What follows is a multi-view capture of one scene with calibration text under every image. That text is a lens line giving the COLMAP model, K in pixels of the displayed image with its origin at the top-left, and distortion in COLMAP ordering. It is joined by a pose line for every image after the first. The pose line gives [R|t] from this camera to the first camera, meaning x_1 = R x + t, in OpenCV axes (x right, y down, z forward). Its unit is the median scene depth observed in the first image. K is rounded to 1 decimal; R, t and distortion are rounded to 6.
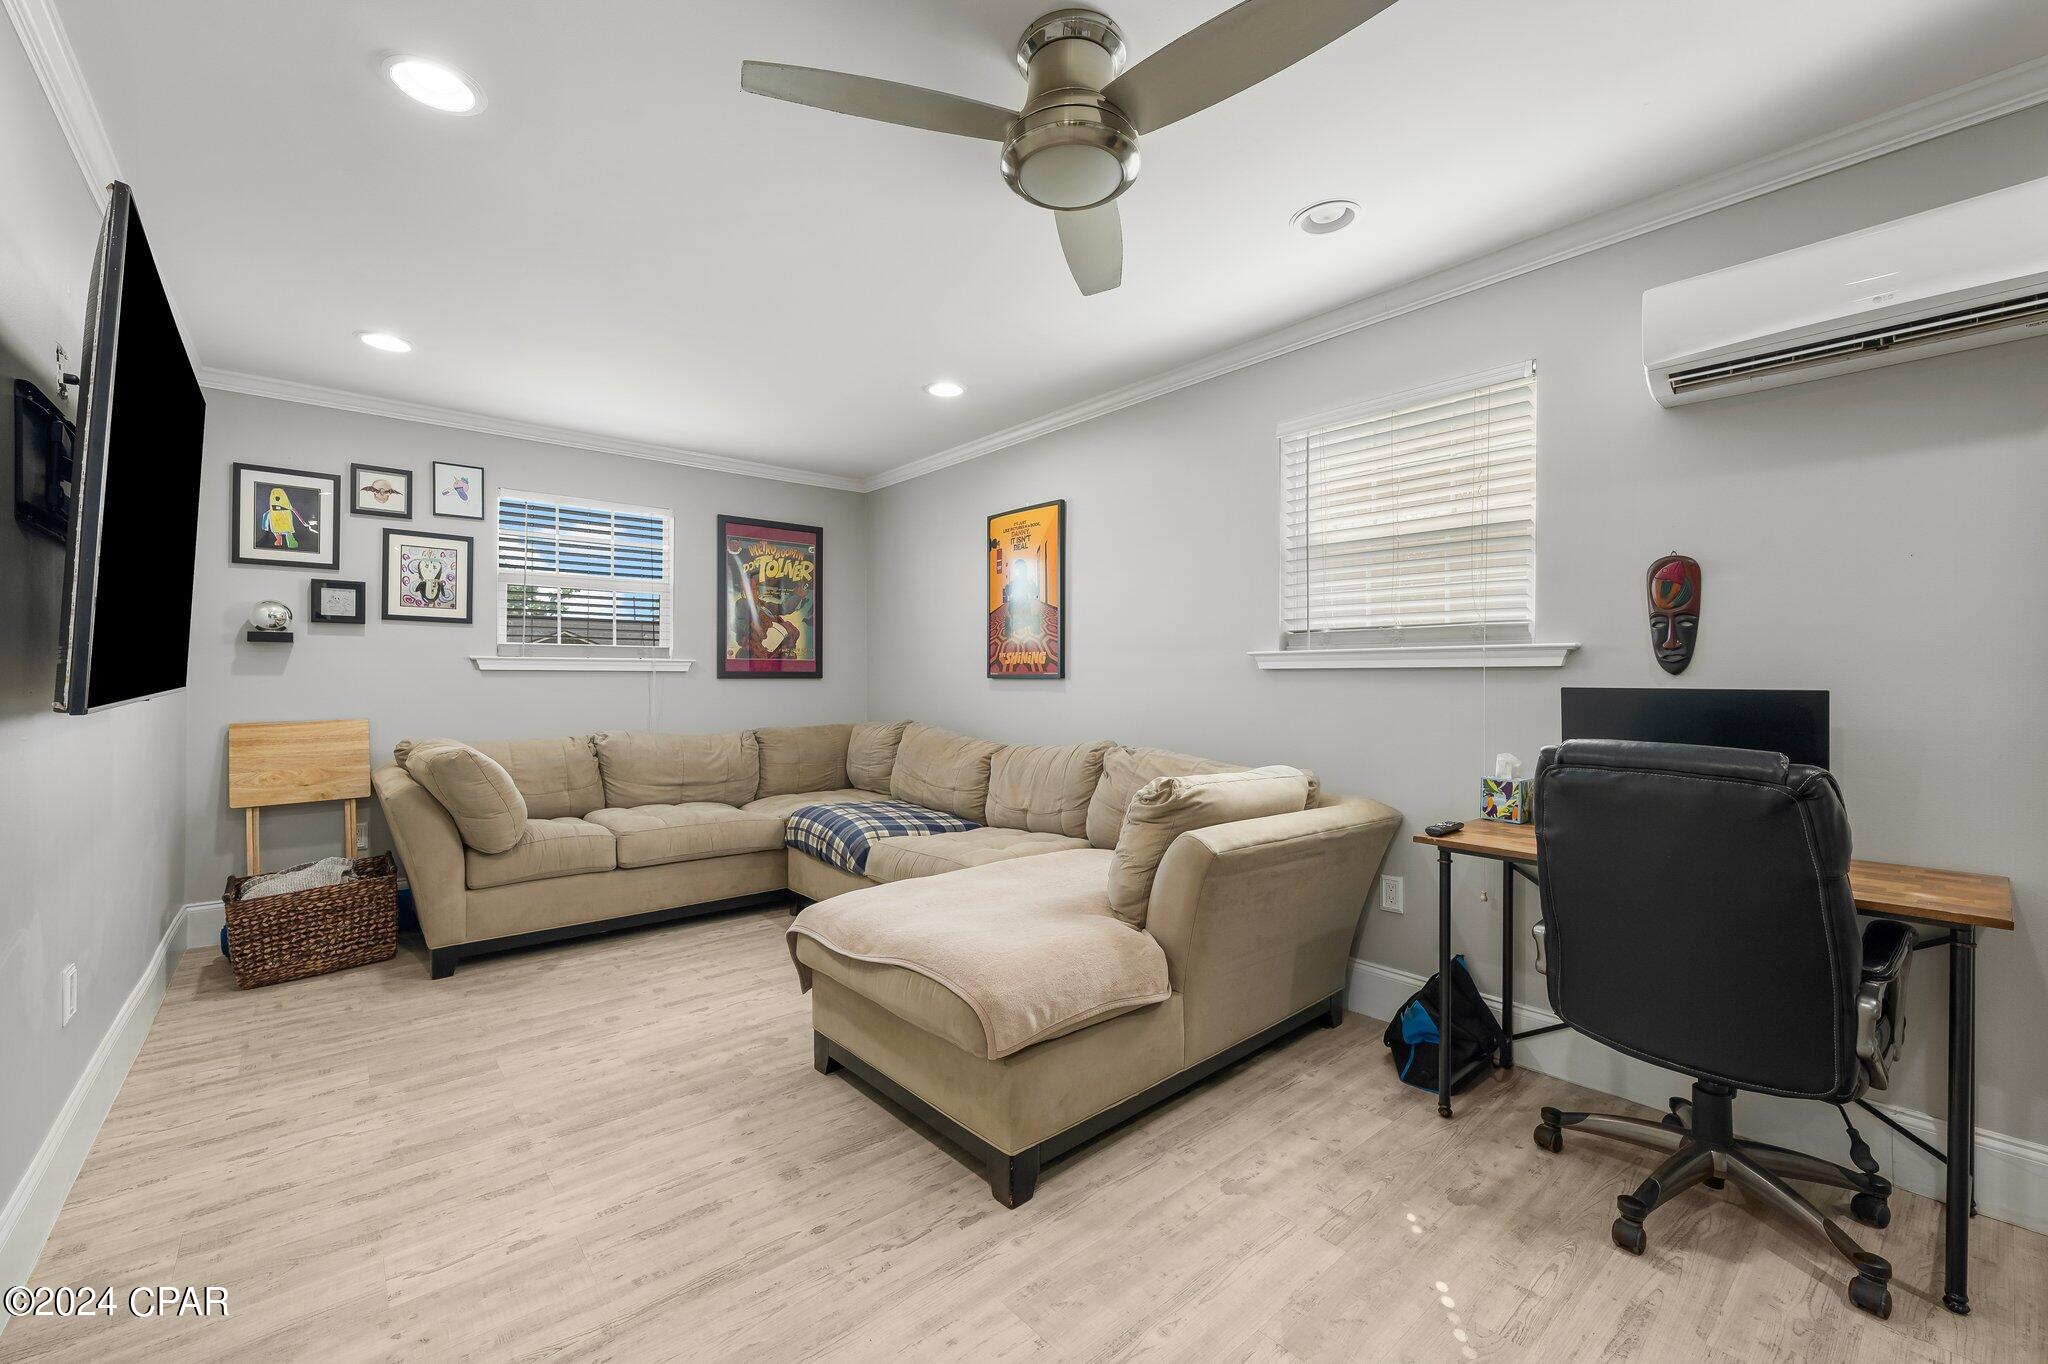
lens RADIAL K [[848.2, 0, 1019.9], [0, 848.2, 674.6], [0, 0, 1]] dist [-0.002633, -0.000457]
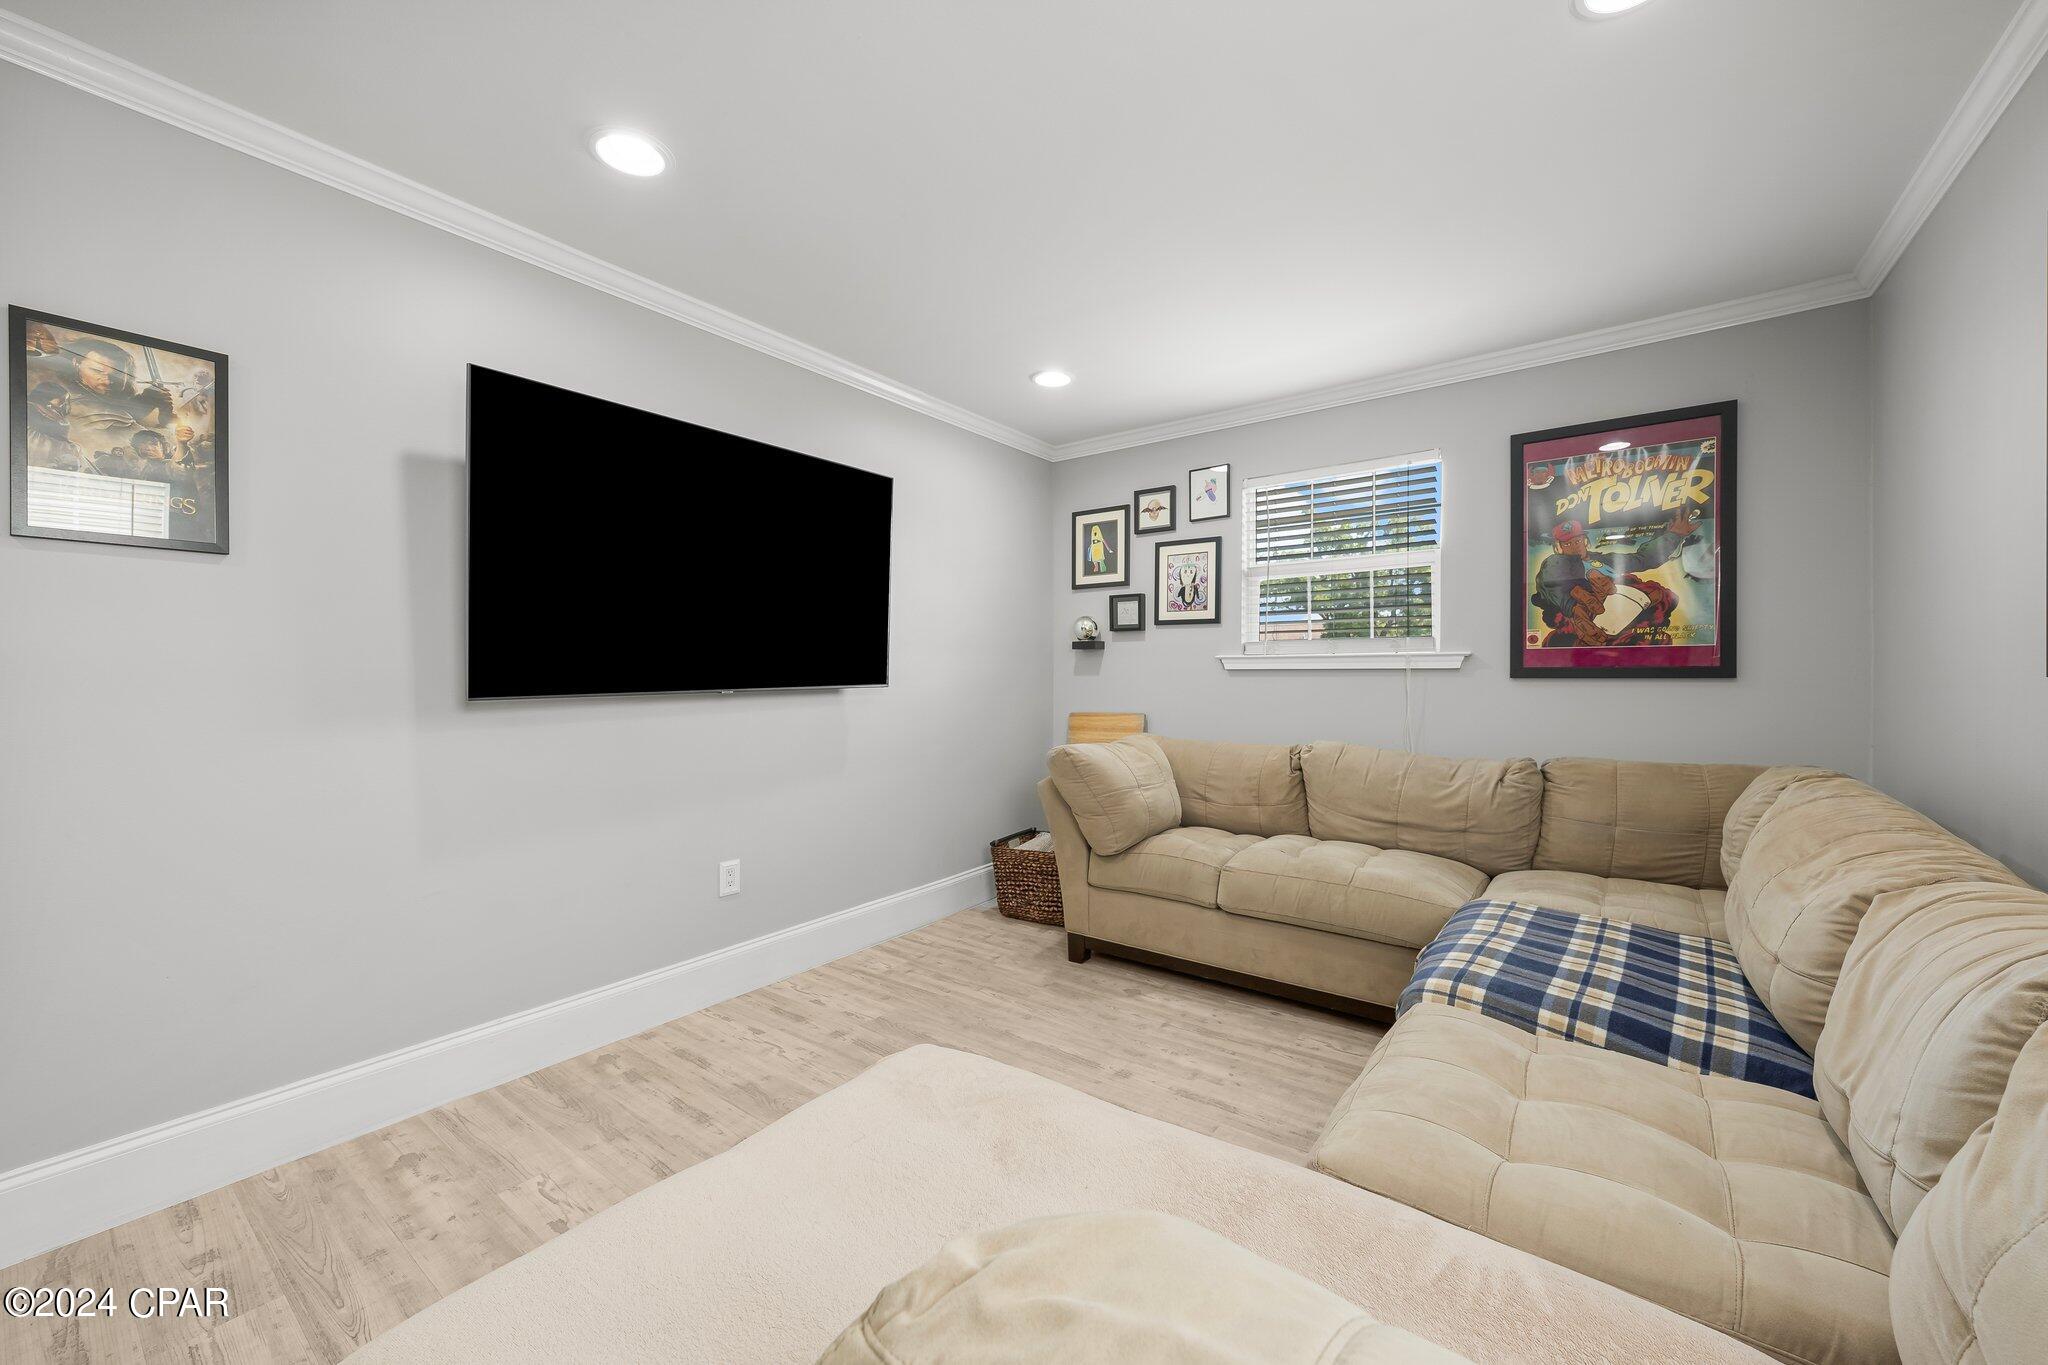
lens RADIAL K [[776.8, 0, 1024.0], [0, 776.8, 682.5], [0, 0, 1]] dist [-0.000698, -0.000124]
pose [[0.222098, 0.004733, -0.975013, 0.209369], [0.003972, 0.999976, 0.005759, 0.003684], [0.975016, -0.005152, 0.222074, 0.619302]]
